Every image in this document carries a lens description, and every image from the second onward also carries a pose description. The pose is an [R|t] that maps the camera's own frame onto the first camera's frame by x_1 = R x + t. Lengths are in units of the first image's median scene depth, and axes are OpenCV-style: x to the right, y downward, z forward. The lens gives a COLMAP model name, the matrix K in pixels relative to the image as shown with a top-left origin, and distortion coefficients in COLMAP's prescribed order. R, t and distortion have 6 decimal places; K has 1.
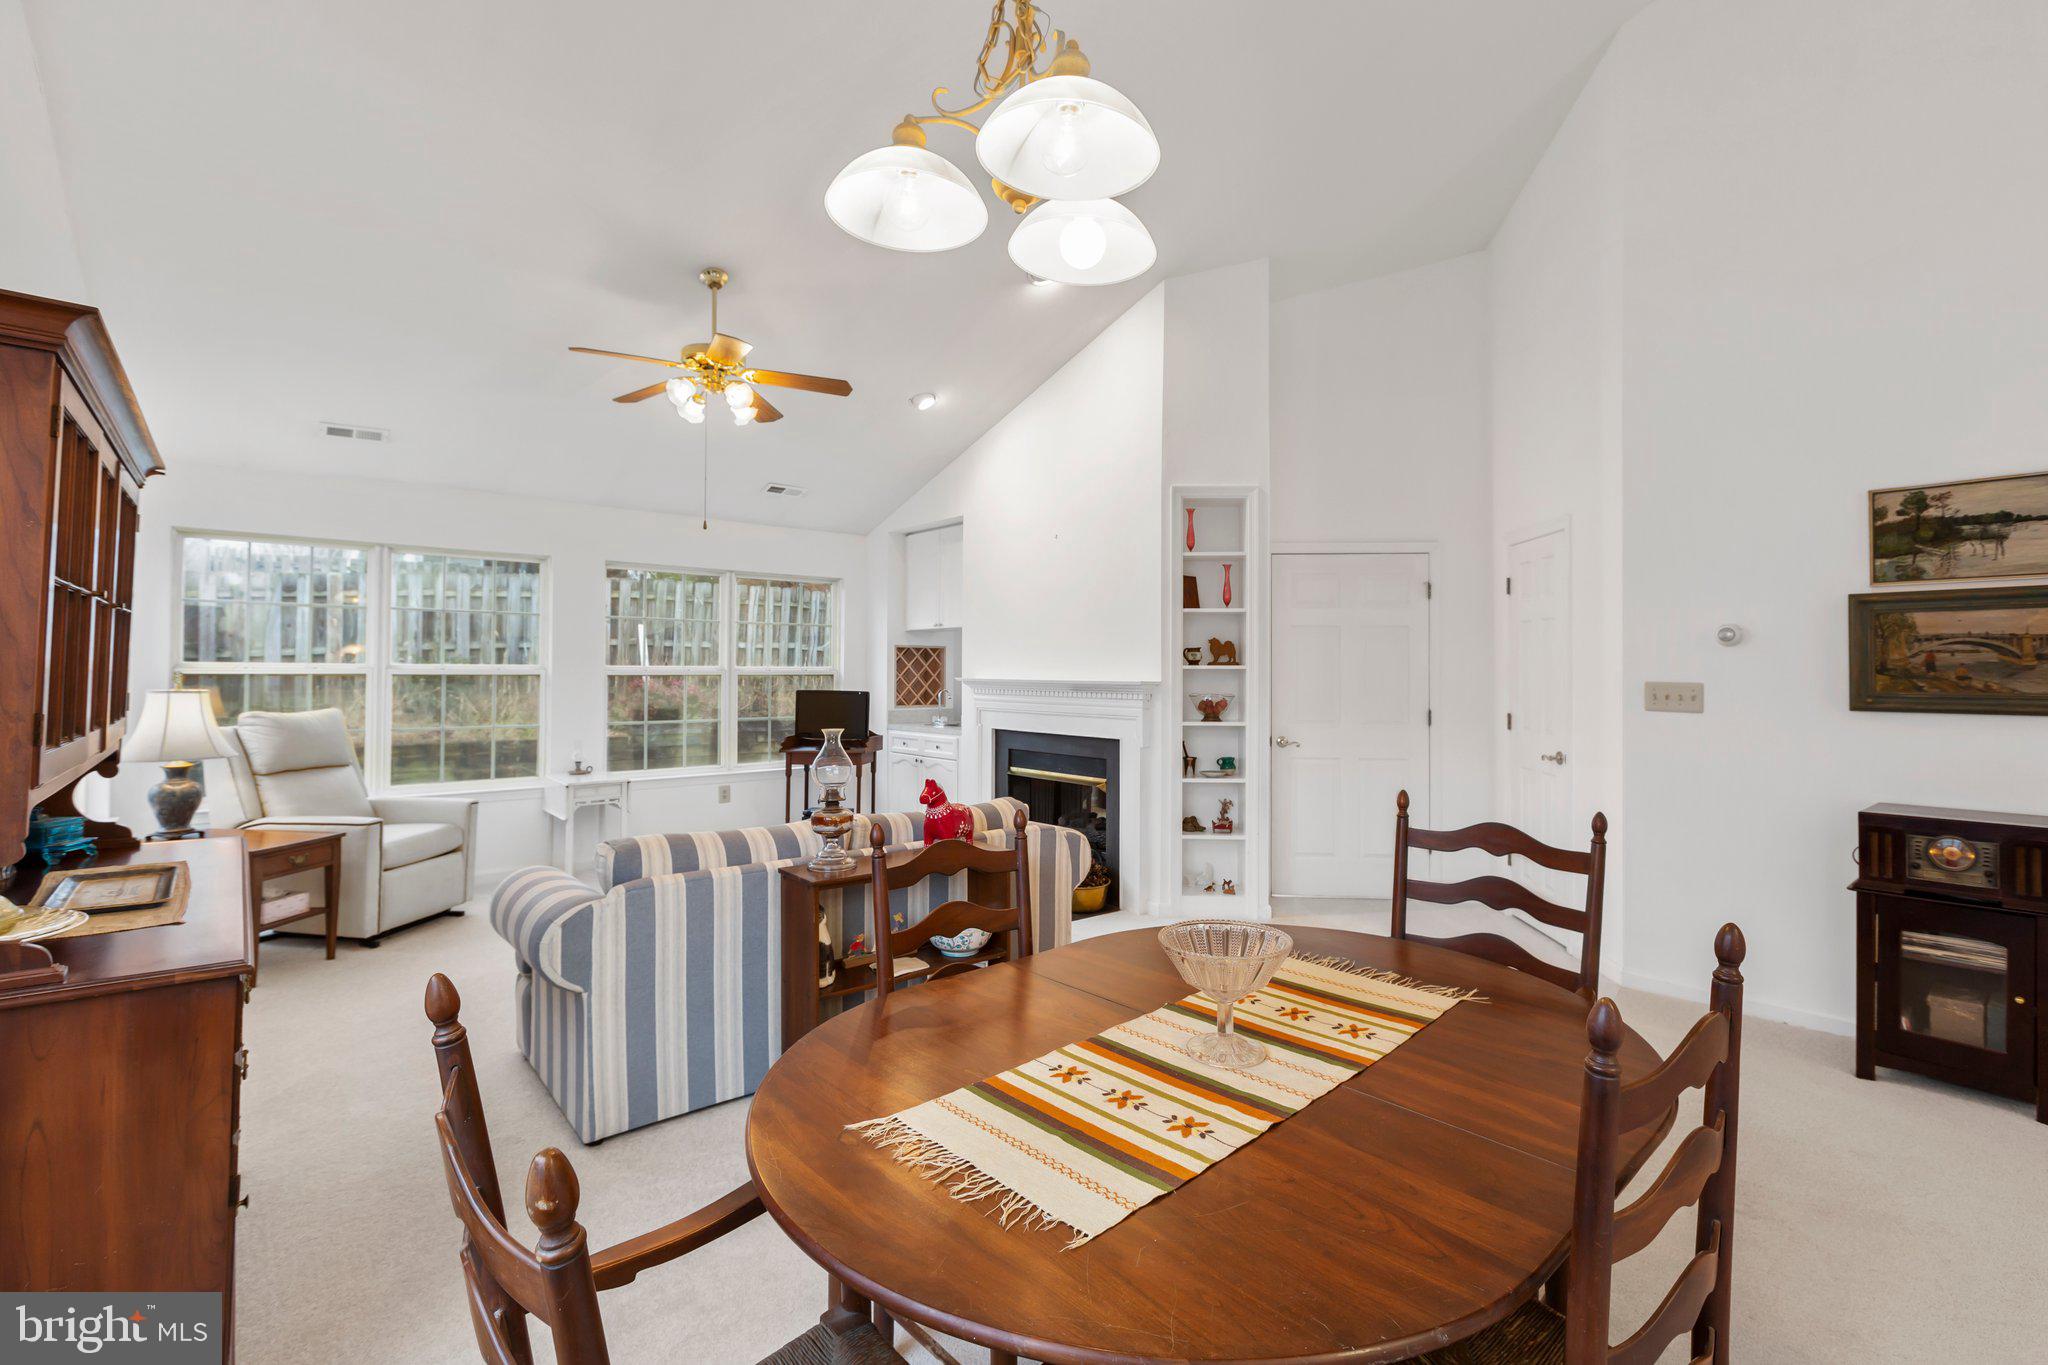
lens RADIAL K [[921.3, 0, 1041.5], [0, 921.3, 657.8], [0, 0, 1]] dist [-0.005409, -0.000082]
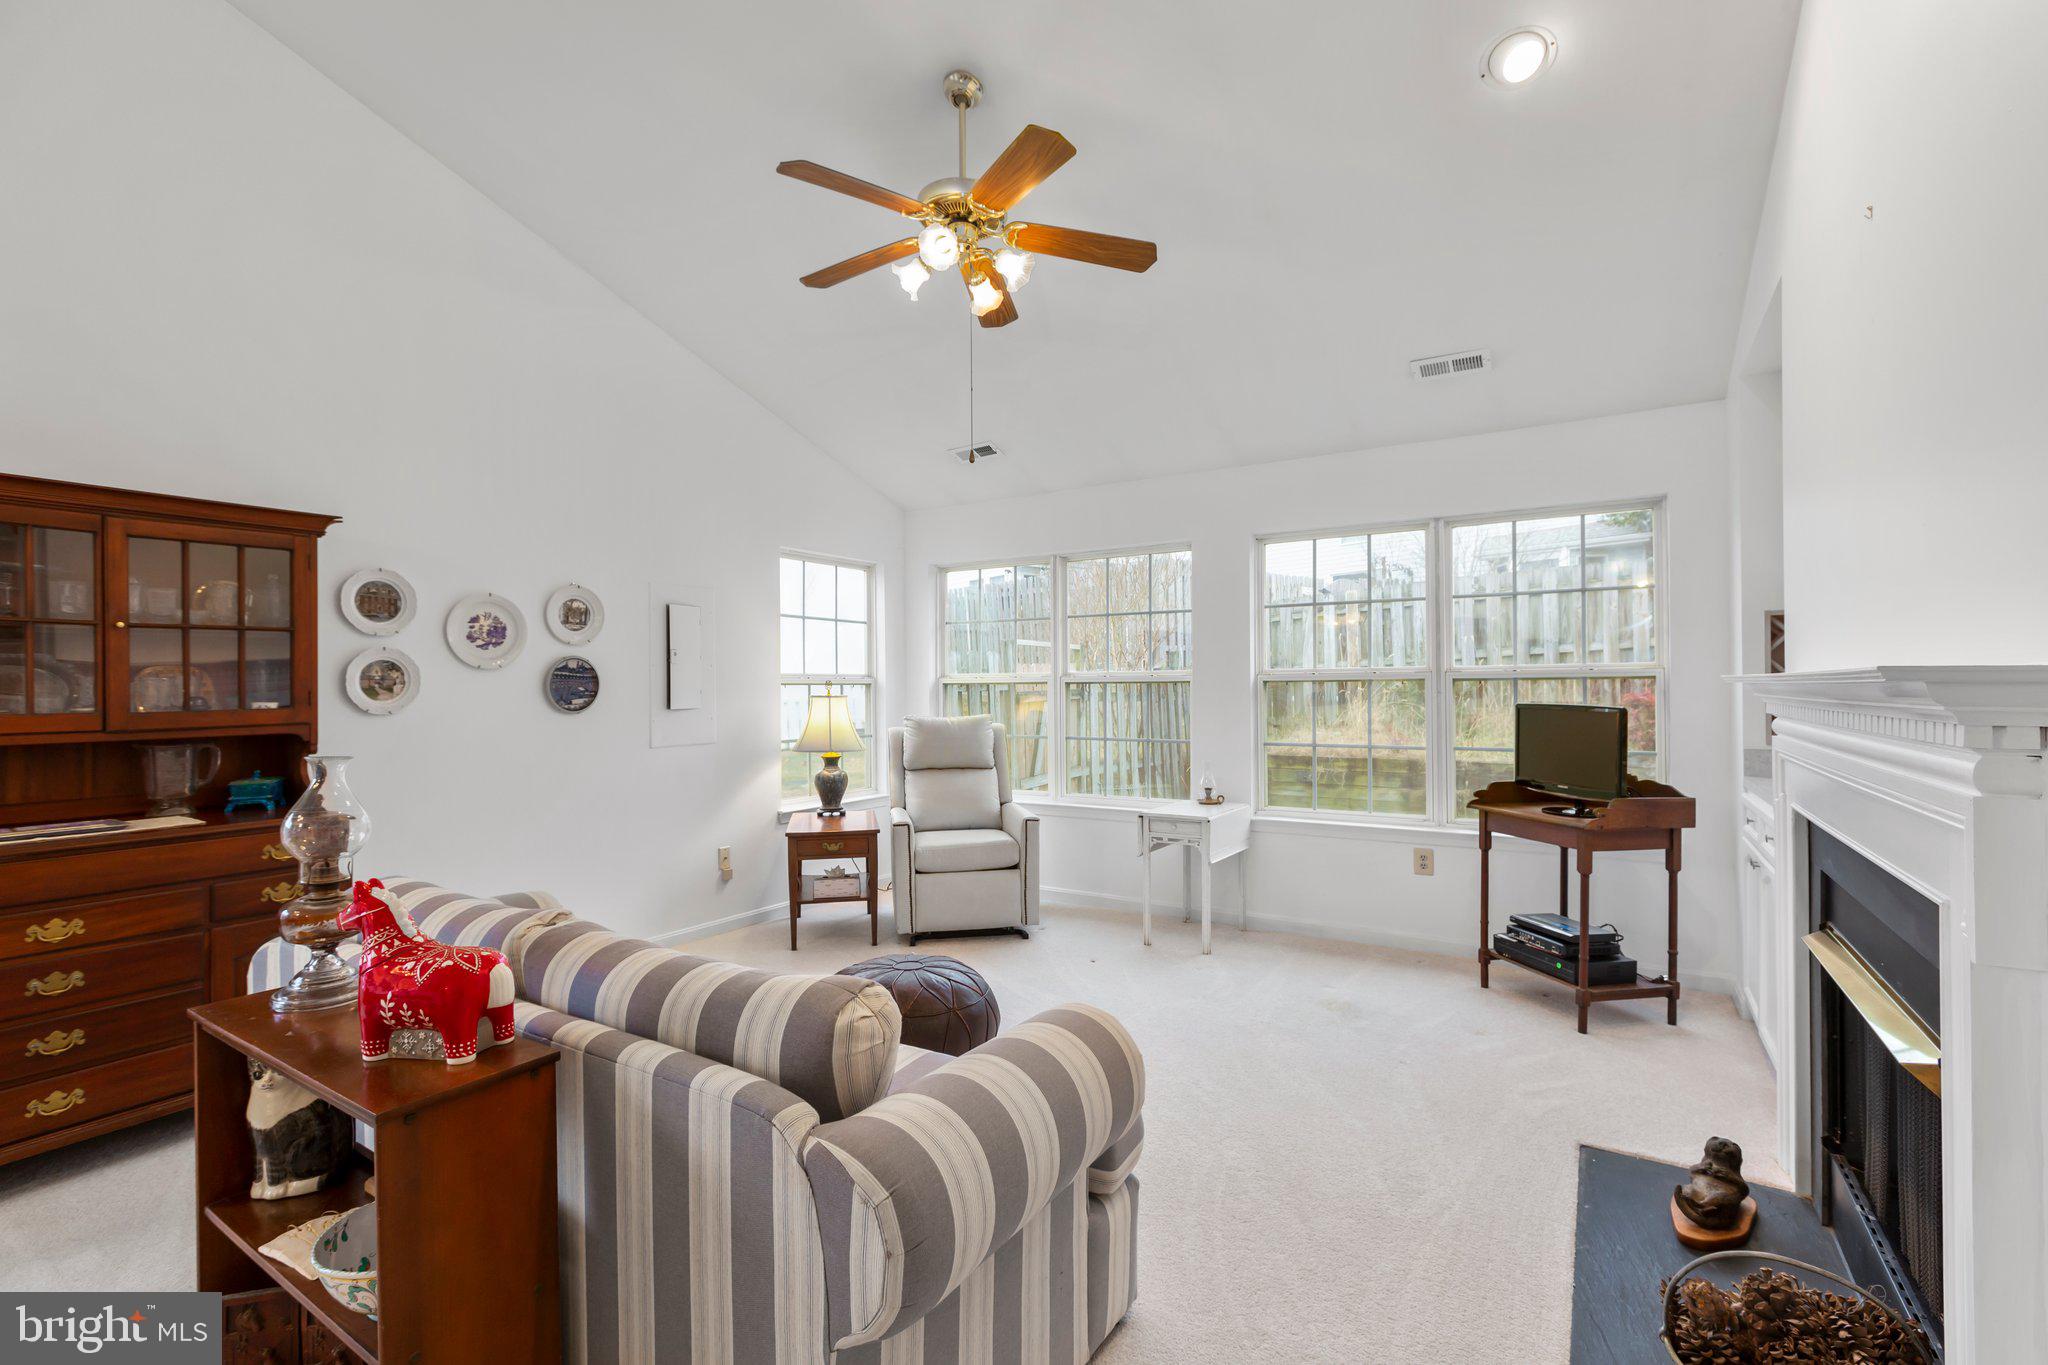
lens RADIAL K [[921.3, 0, 1024.1], [0, 921.3, 683.8], [0, 0, 1]] dist [-0.005409, -0.000082]
pose [[0.288216, -0.010225, -0.957511, 0.240388], [0.021078, 0.999768, -0.004331, 0.022687], [0.957333, -0.018934, 0.288365, 0.651554]]
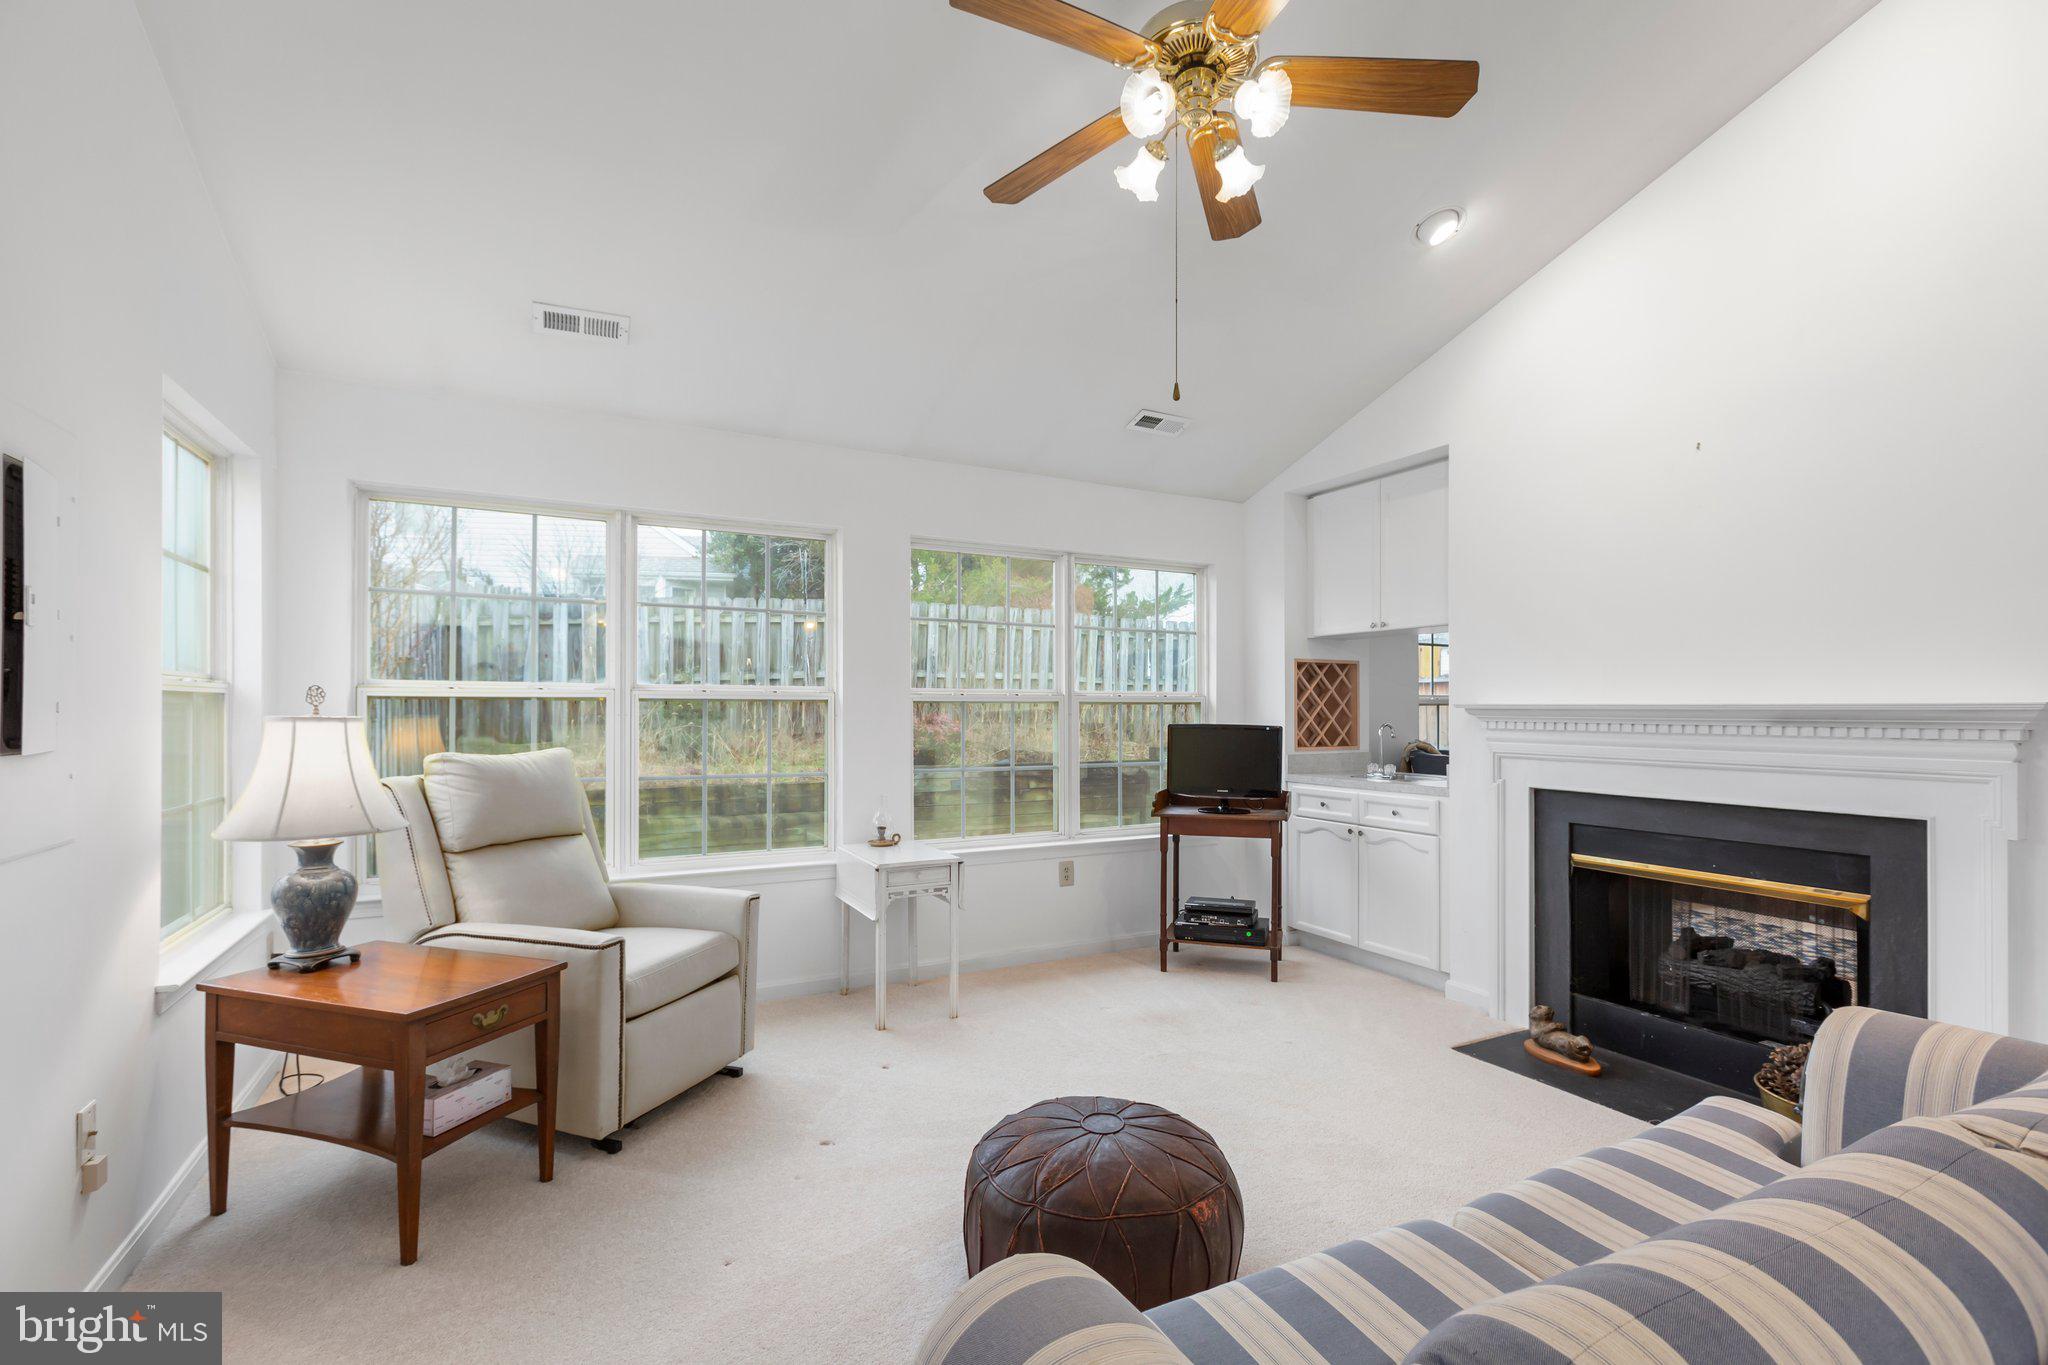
lens RADIAL K [[921.3, 0, 1028.8], [0, 921.3, 711.1], [0, 0, 1]] dist [-0.005409, -0.000082]
pose [[0.975324, -0.001615, -0.220771, -0.261878], [0.005101, 0.999871, 0.015220, 0.017933], [0.220718, -0.015971, 0.975207, 0.380694]]
